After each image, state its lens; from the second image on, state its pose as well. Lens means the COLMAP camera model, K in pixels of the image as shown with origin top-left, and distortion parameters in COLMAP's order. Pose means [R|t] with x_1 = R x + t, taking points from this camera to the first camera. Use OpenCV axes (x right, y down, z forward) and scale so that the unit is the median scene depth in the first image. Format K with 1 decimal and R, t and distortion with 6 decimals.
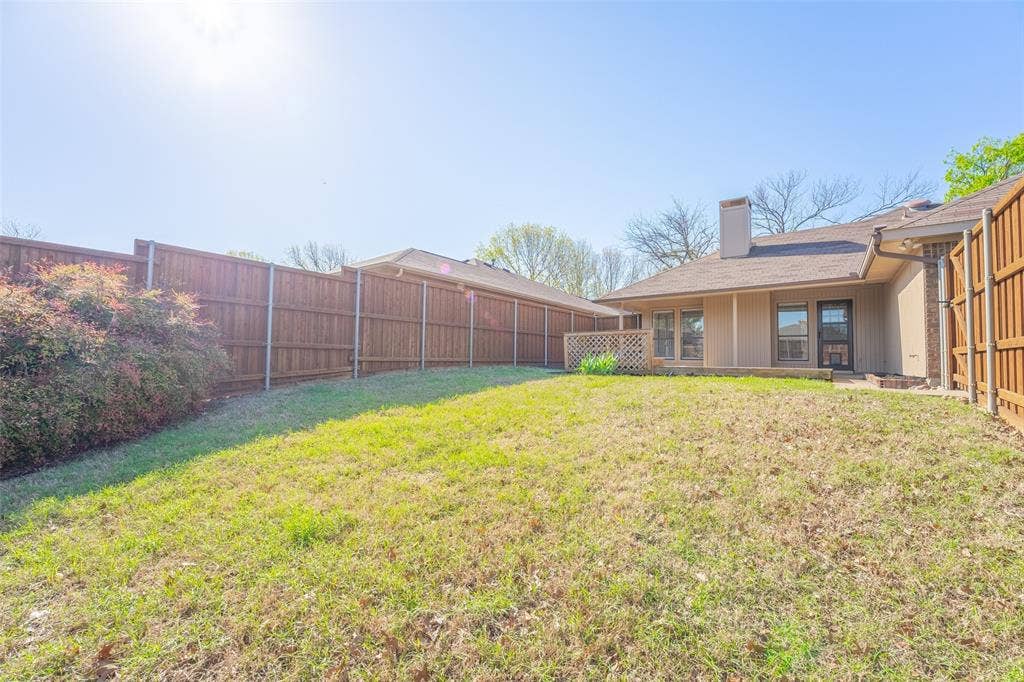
lens RADIAL K [[430.1, 0, 512.0], [0, 430.1, 341.0], [0, 0, 1]] dist [0.002602, 0.000210]
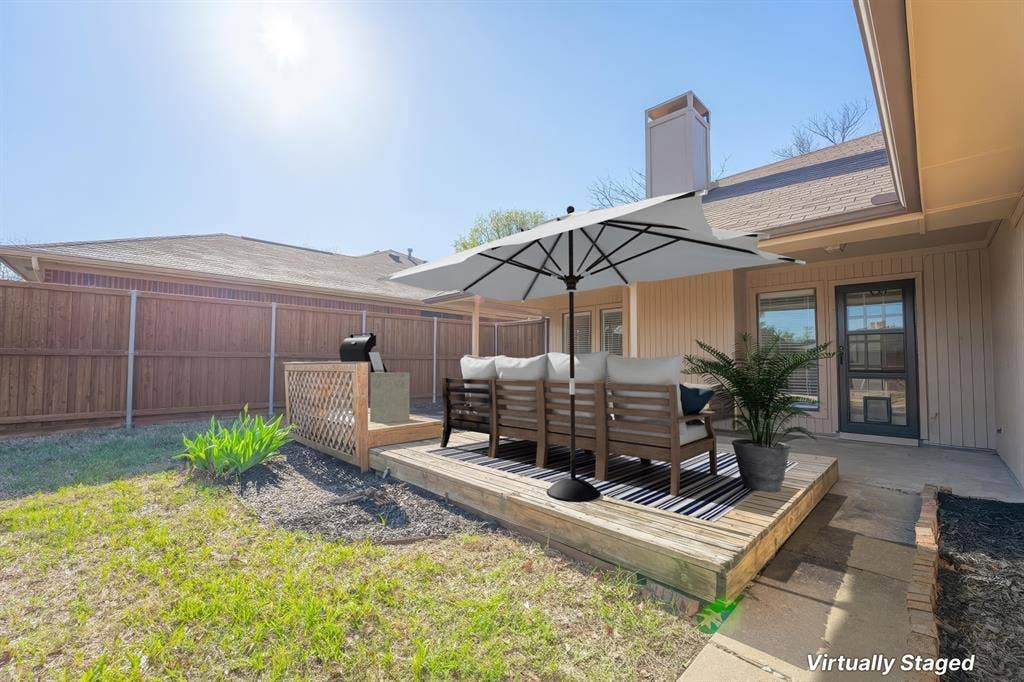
lens RADIAL K [[419.4, 0, 510.0], [0, 419.4, 345.2], [0, 0, 1]] dist [-0.001400, -0.000127]
pose [[0.988728, -0.014332, -0.149033, 0.419864], [0.014910, 0.999885, 0.002763, -0.033999], [0.148976, -0.004954, 0.988828, 0.486274]]
